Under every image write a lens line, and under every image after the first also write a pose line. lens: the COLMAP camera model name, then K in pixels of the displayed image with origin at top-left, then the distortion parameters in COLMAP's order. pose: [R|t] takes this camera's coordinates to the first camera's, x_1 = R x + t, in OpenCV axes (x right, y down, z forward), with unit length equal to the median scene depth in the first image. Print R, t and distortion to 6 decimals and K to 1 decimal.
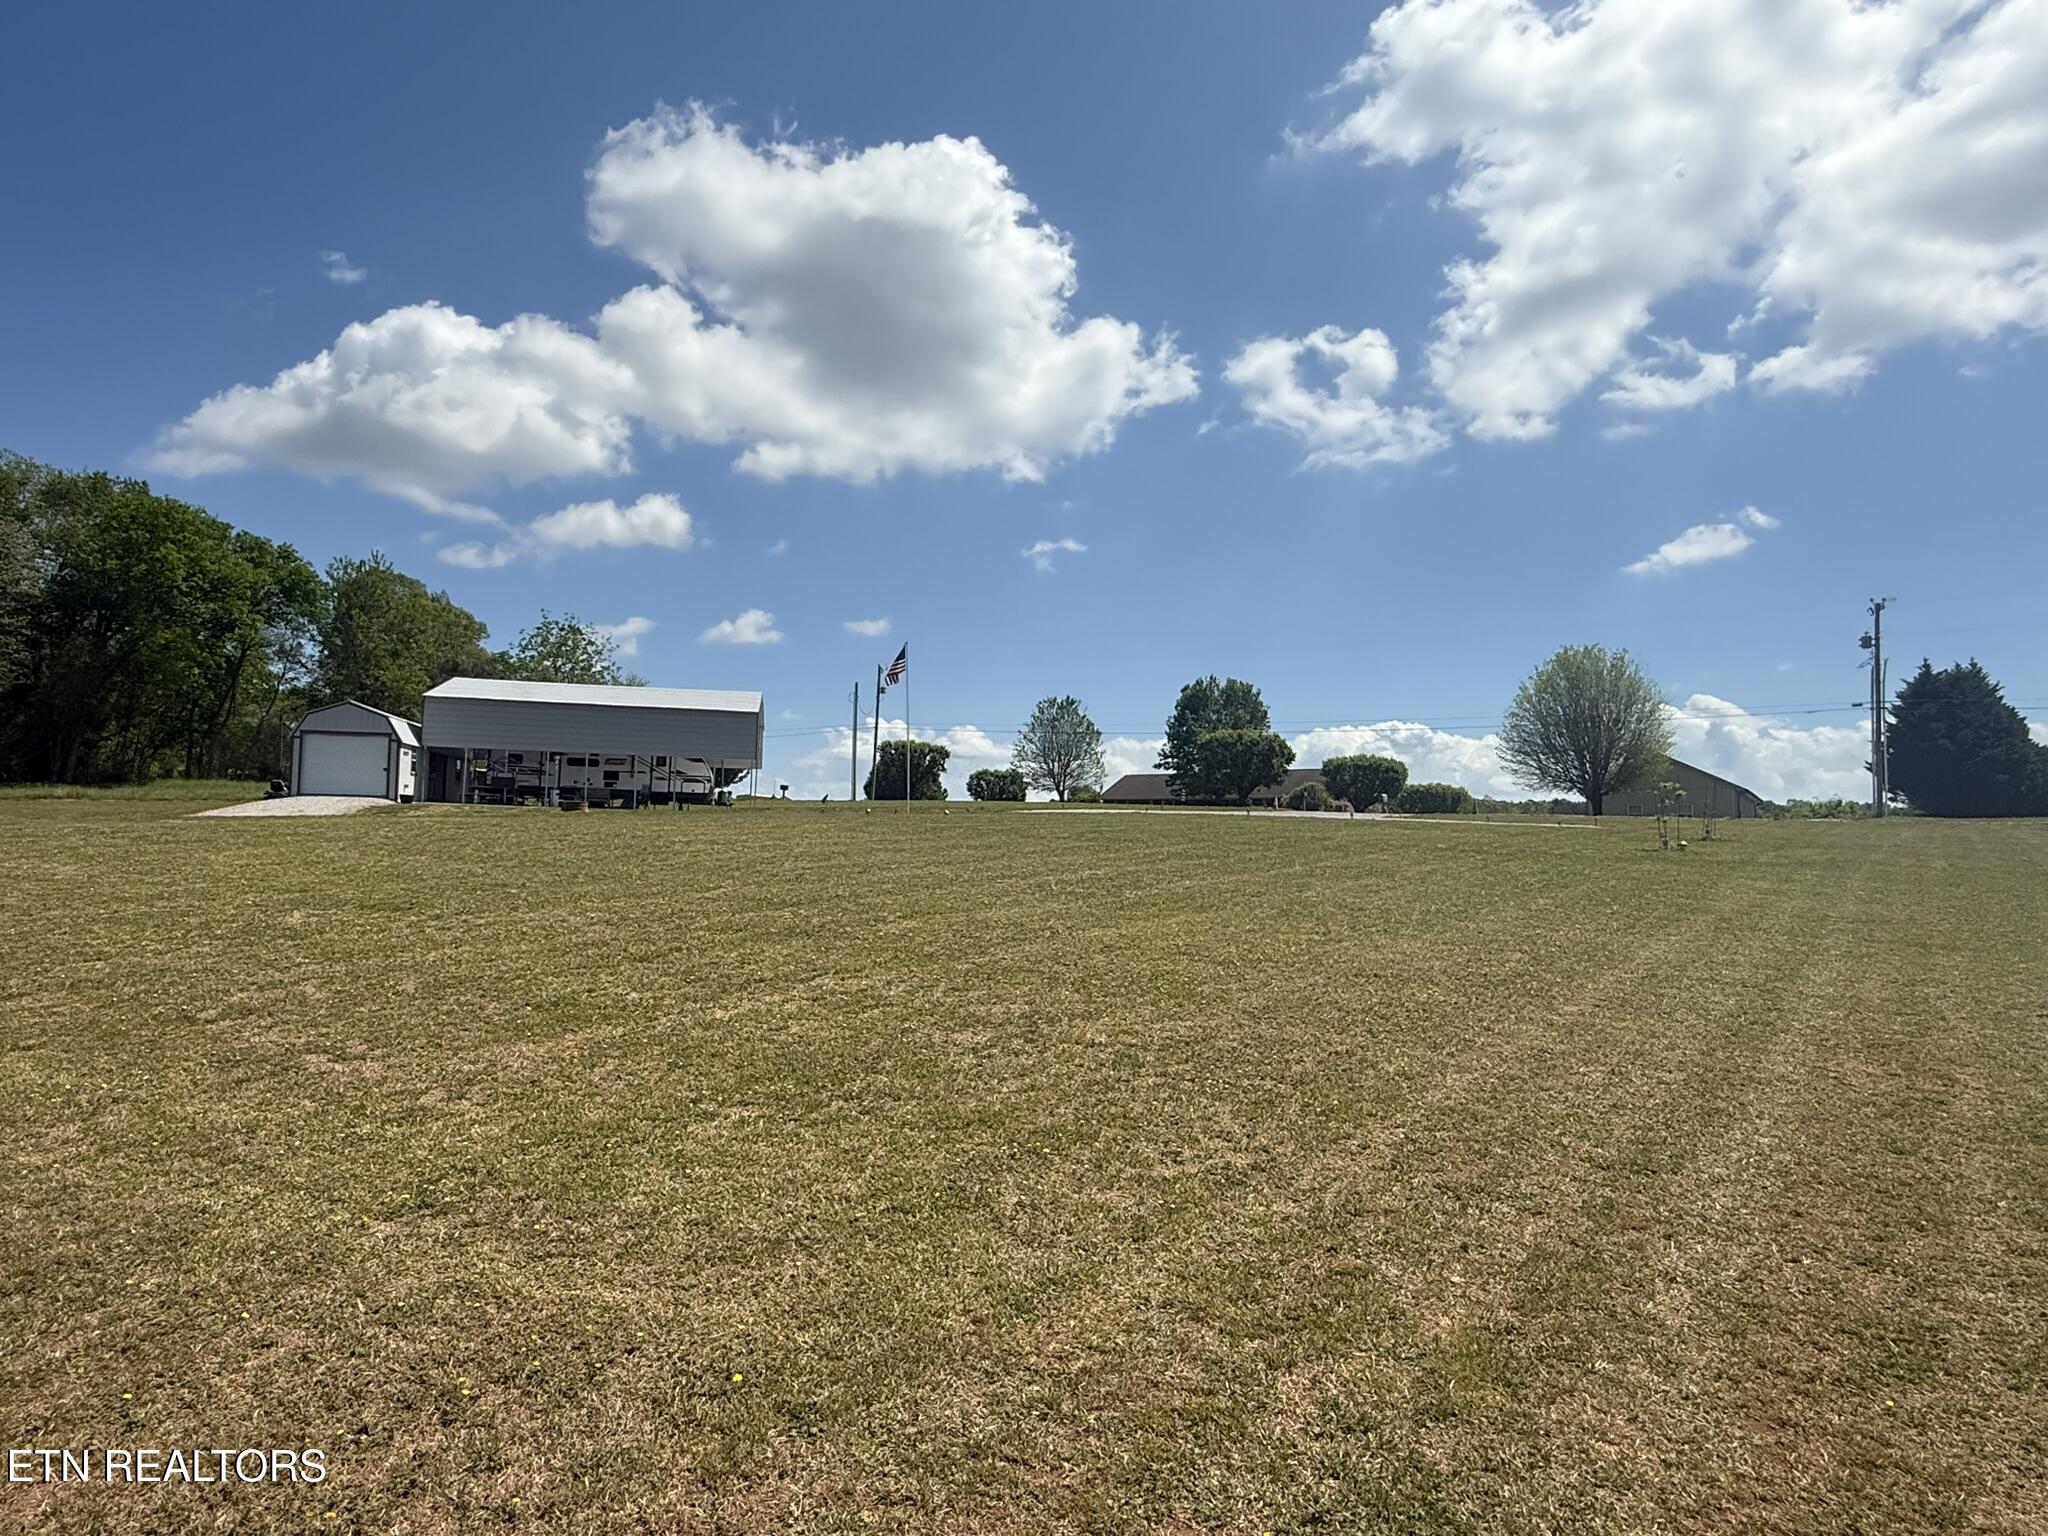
lens RADIAL K [[1197.0, 0, 1024.0], [0, 1197.0, 768.0], [0, 0, 1]] dist [-0.000744, 0.002443]
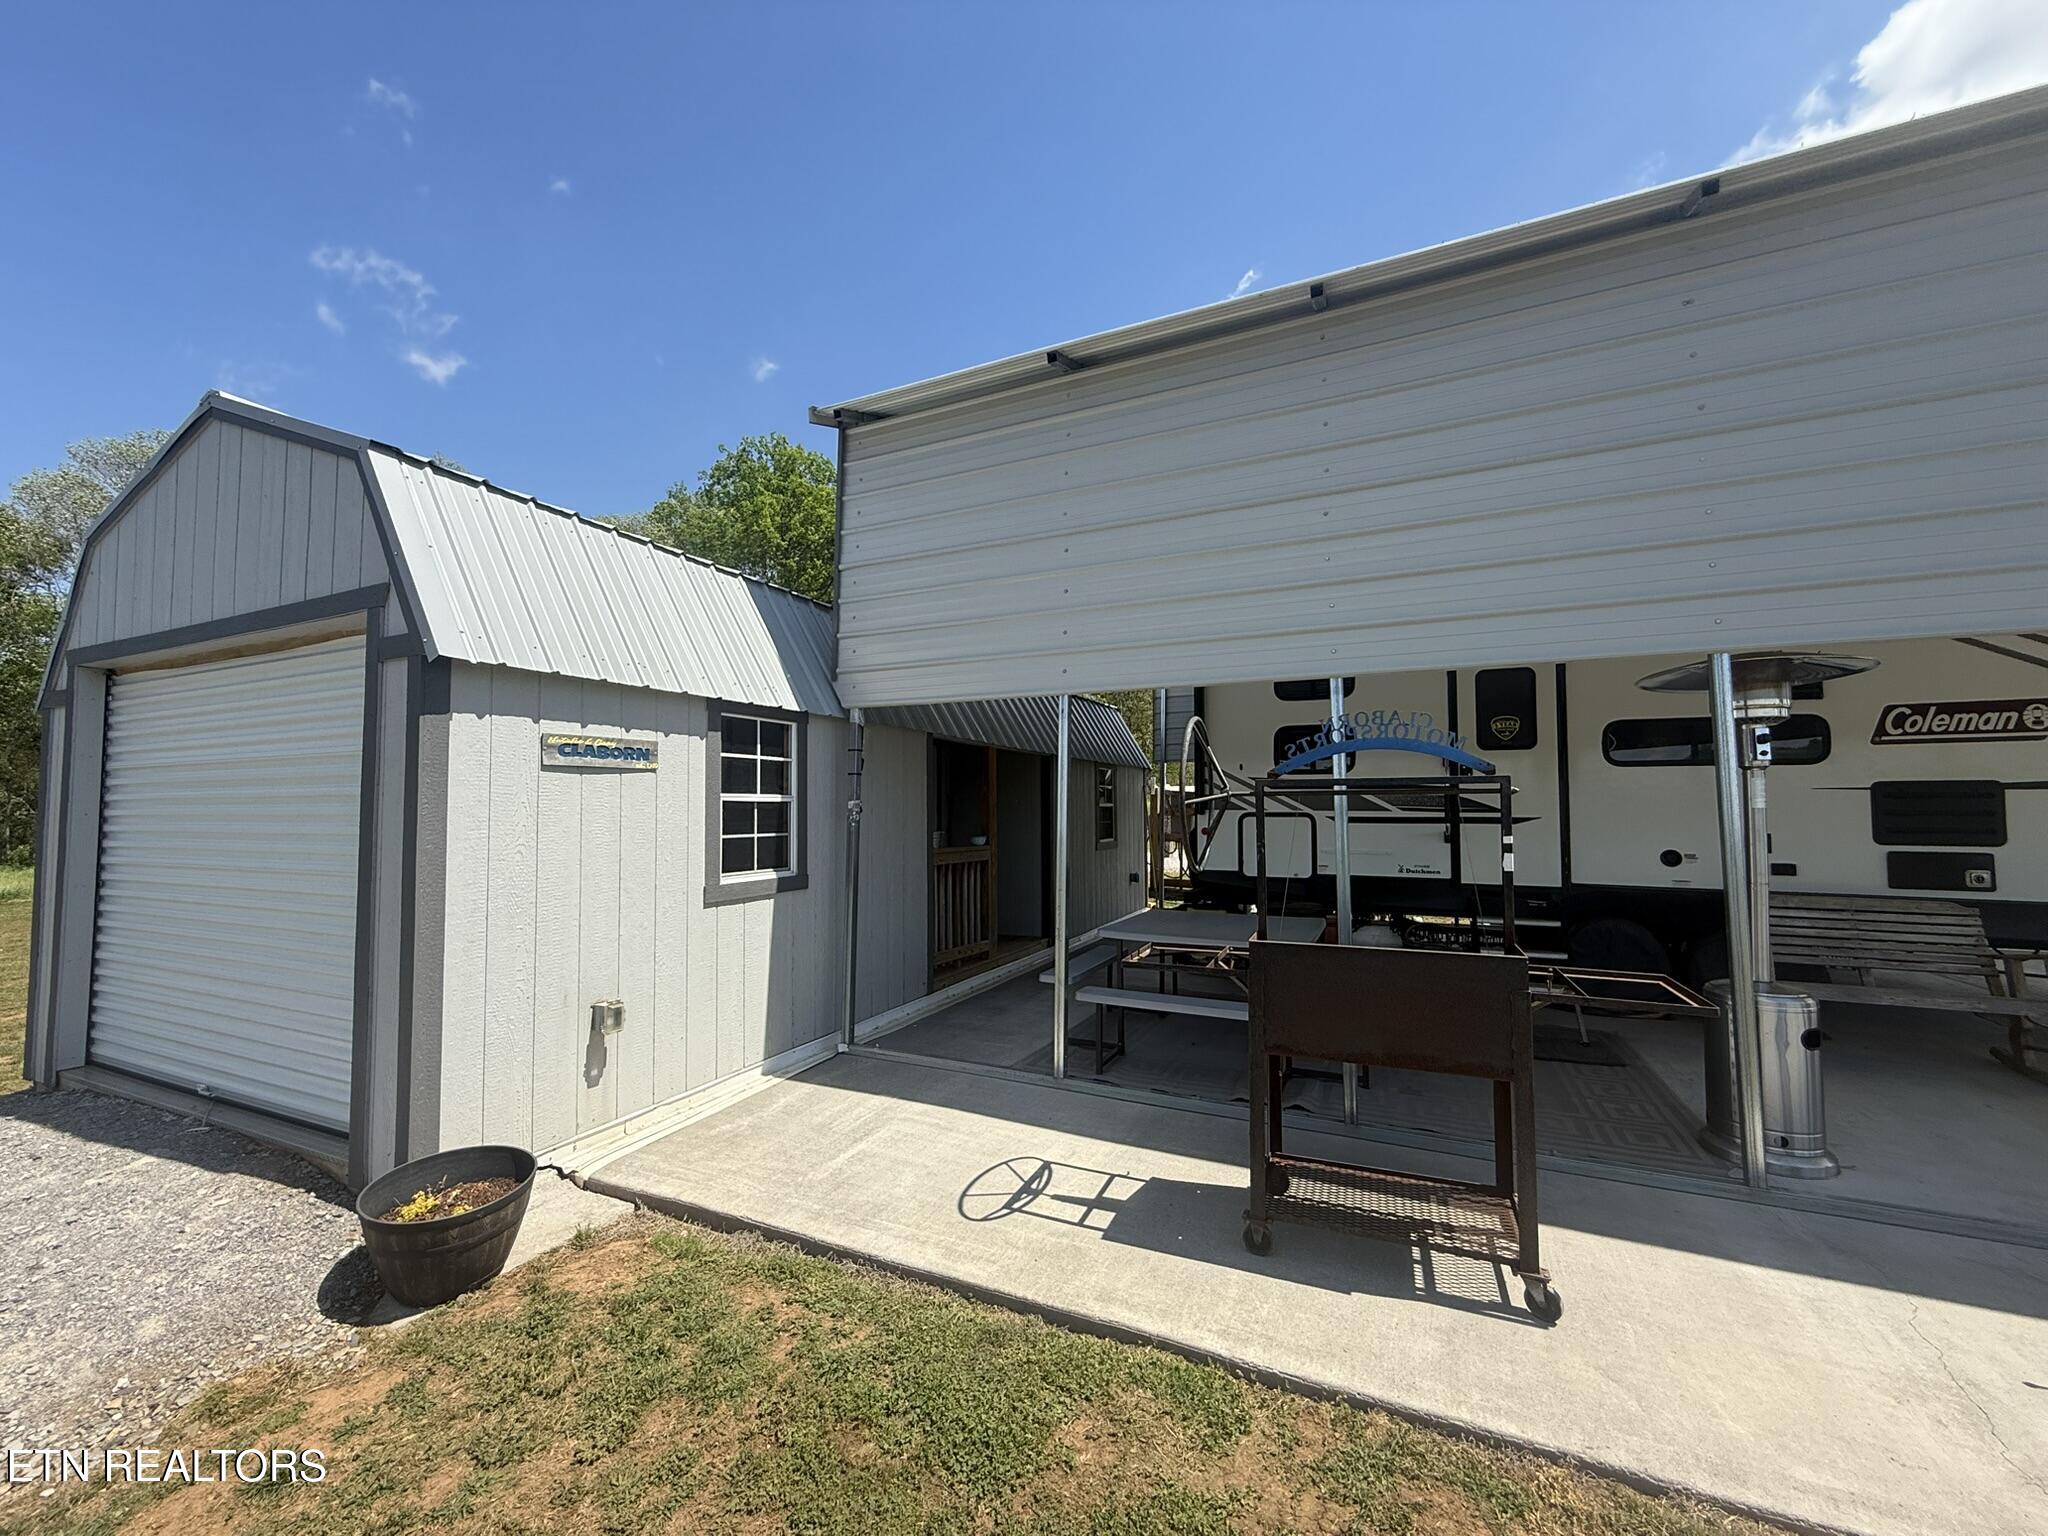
lens RADIAL K [[844.1, 0, 1024.0], [0, 844.1, 768.0], [0, 0, 1]] dist [0.020556, -0.012584]
pose [[0.808872, -0.060116, -0.584904, -0.375942], [0.067275, 0.997689, -0.009507, -0.006410], [0.584124, -0.031659, 0.811047, 0.841070]]
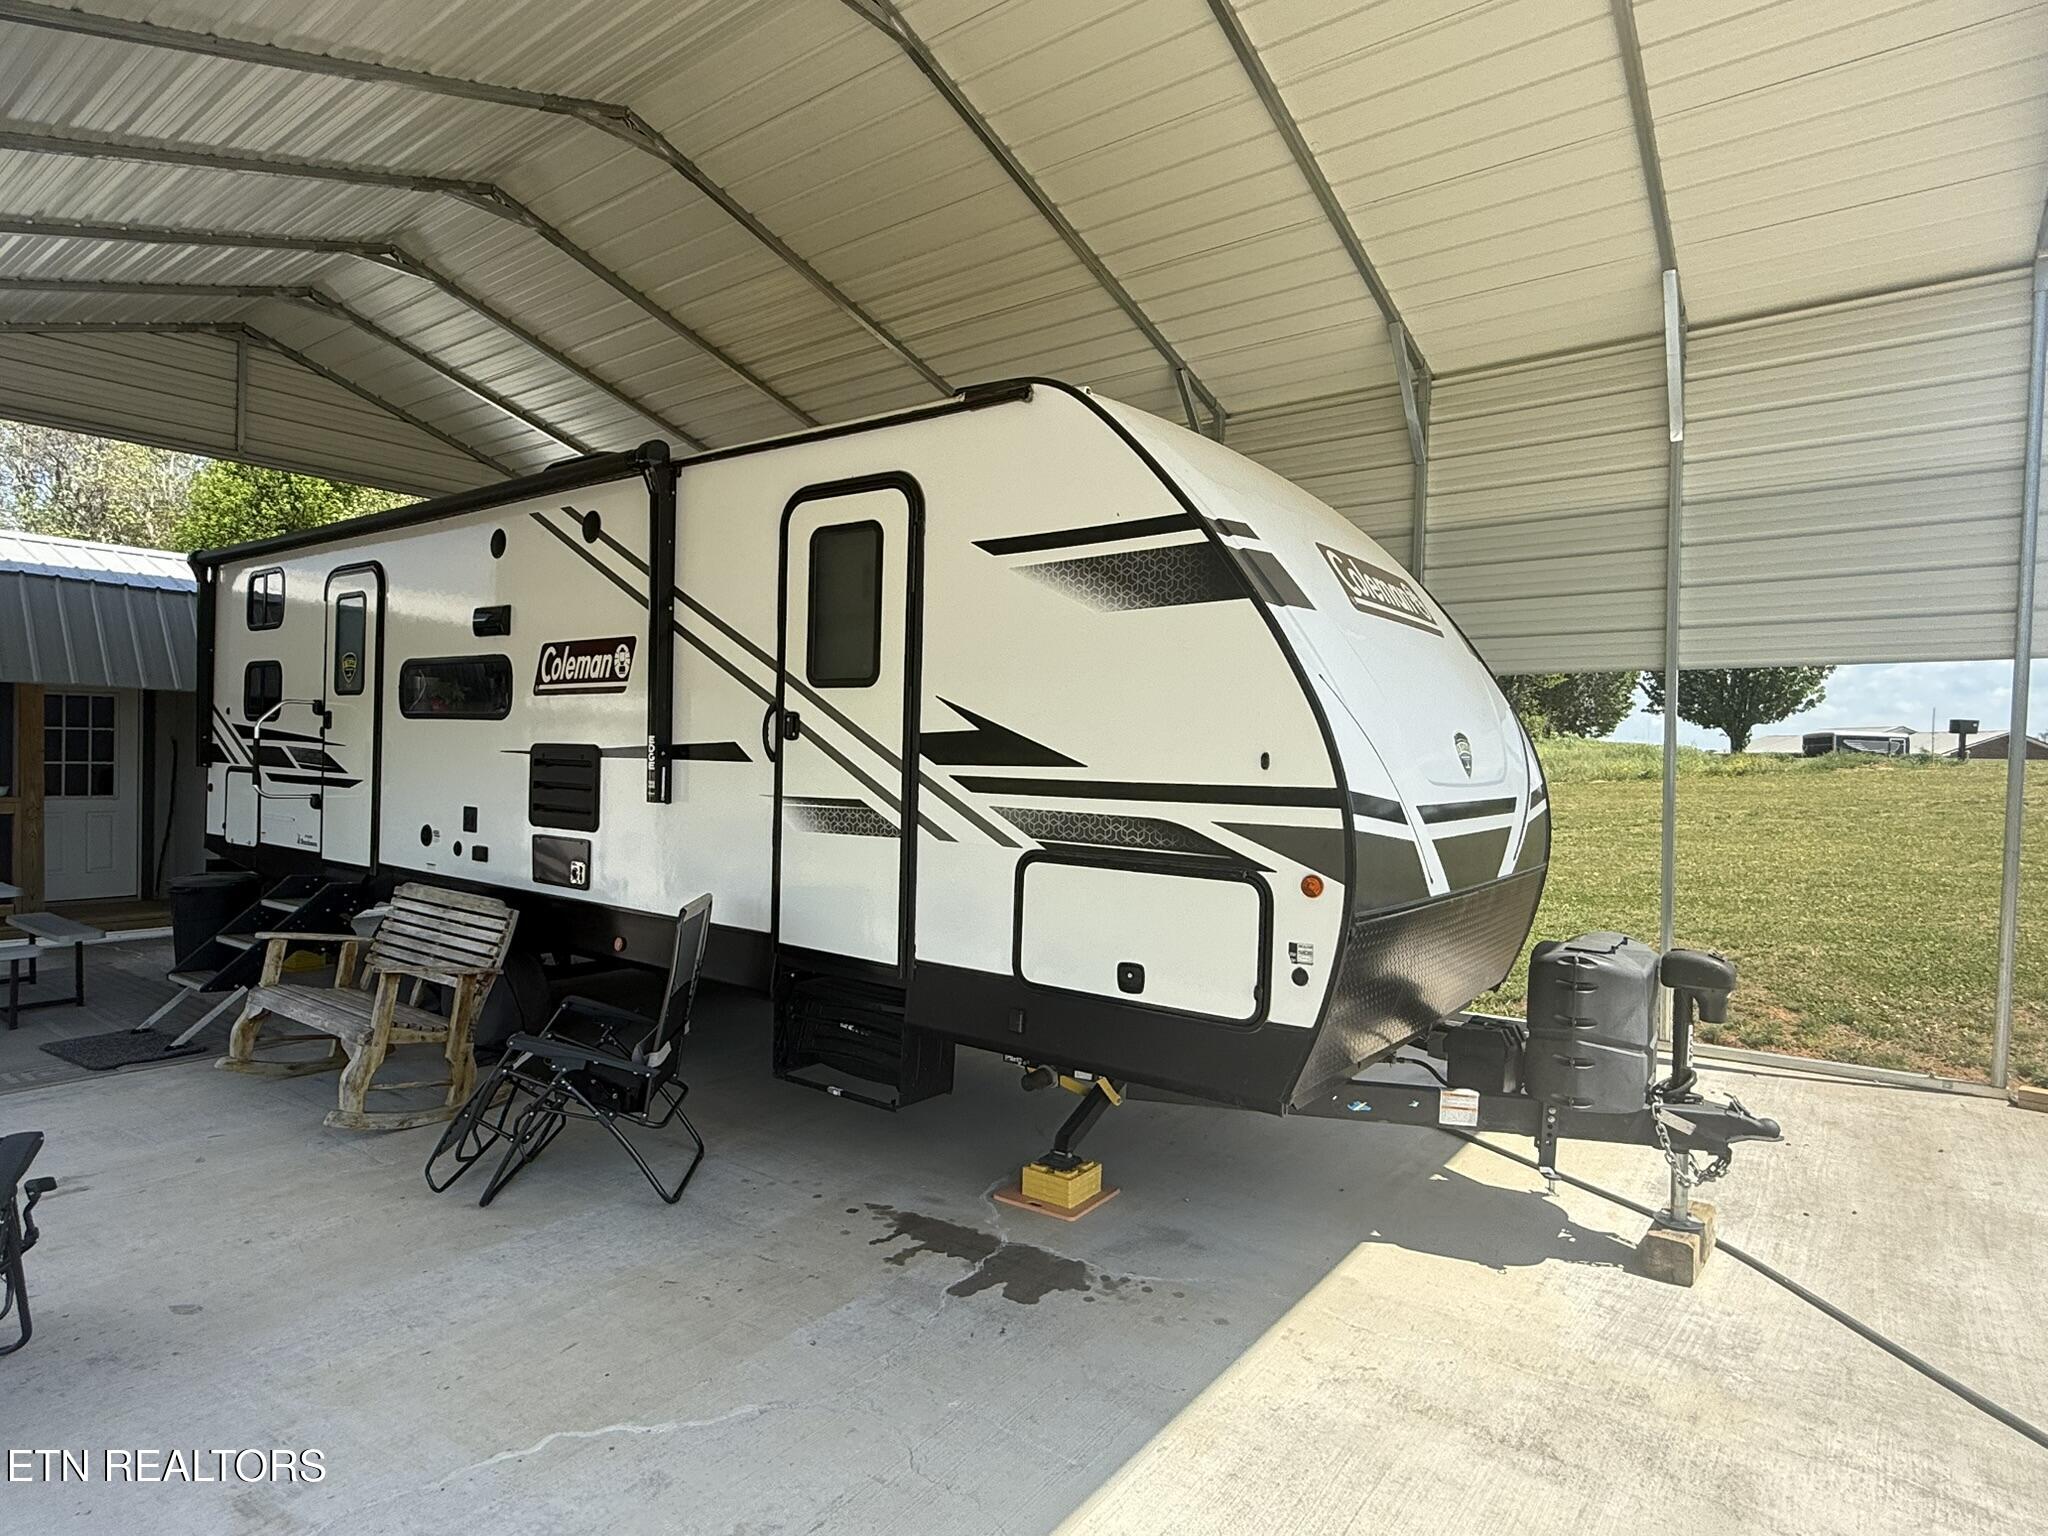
lens RADIAL K [[1137.7, 0, 1024.0], [0, 1137.7, 768.0], [0, 0, 1]] dist [-0.000121, -0.000296]
pose [[0.672709, -0.008850, -0.739855, -0.230306], [0.052540, 0.997976, 0.035835, 0.002913], [0.738040, -0.062978, 0.671812, 0.958010]]
